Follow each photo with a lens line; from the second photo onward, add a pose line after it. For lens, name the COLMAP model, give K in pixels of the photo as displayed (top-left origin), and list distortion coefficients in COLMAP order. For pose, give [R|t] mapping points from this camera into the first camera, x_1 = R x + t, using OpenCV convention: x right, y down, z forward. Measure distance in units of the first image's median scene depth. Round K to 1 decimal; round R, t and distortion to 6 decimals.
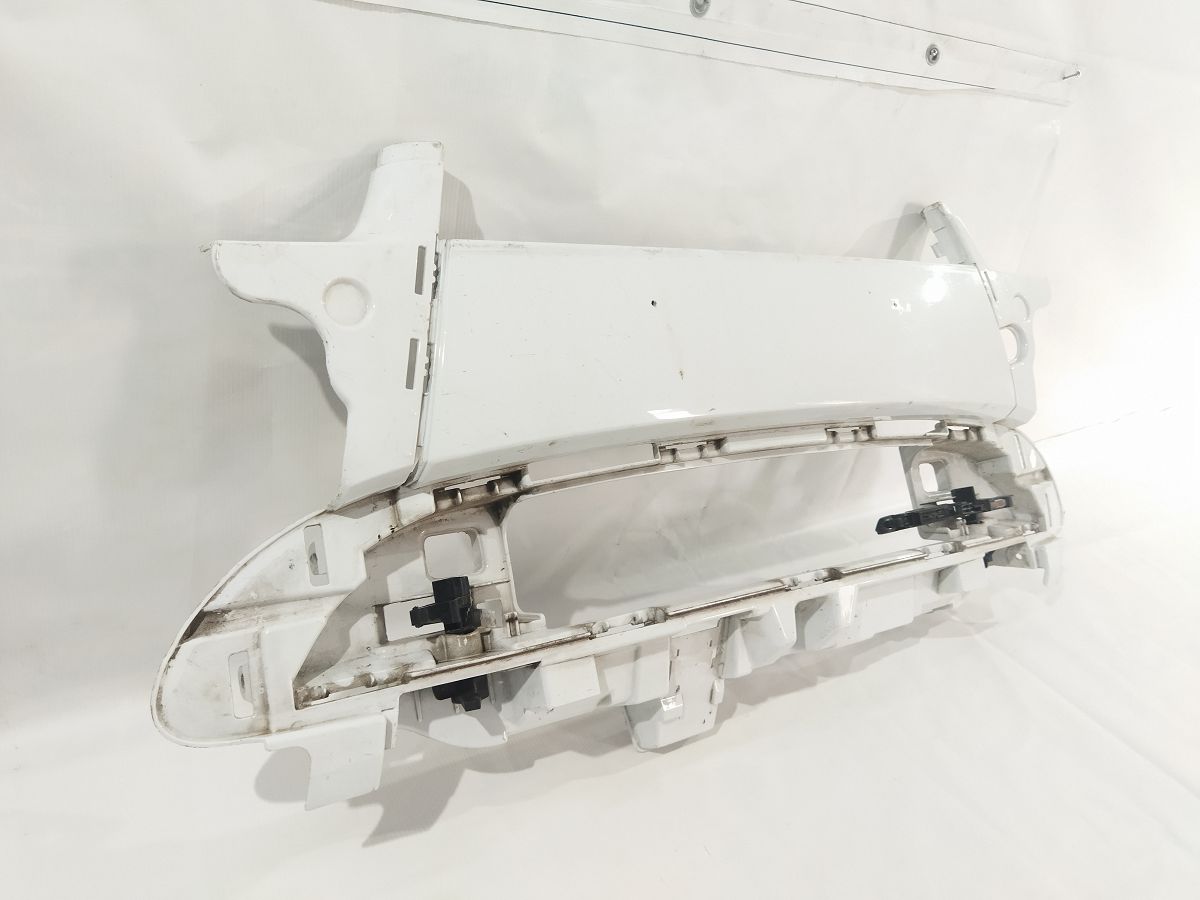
lens RADIAL K [[948.6, 0, 600.0], [0, 948.6, 450.0], [0, 0, 1]] dist [0.112342, -0.208571]
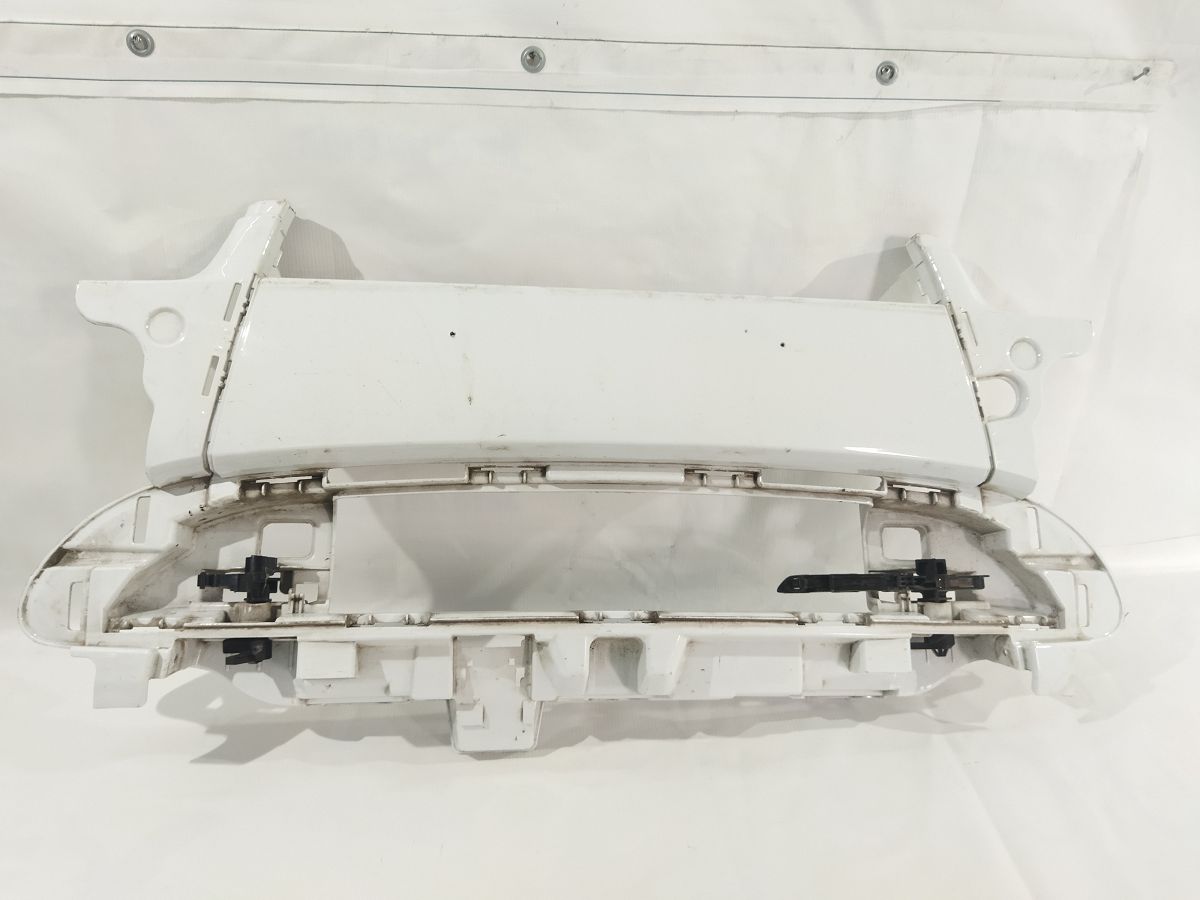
lens RADIAL K [[948.6, 0, 600.0], [0, 948.6, 450.0], [0, 0, 1]] dist [0.112342, -0.208571]
pose [[0.869701, 0.074520, -0.487921, 0.738903], [-0.098734, 0.994823, -0.024051, -0.011729], [0.483603, 0.069092, 0.872556, 0.131298]]
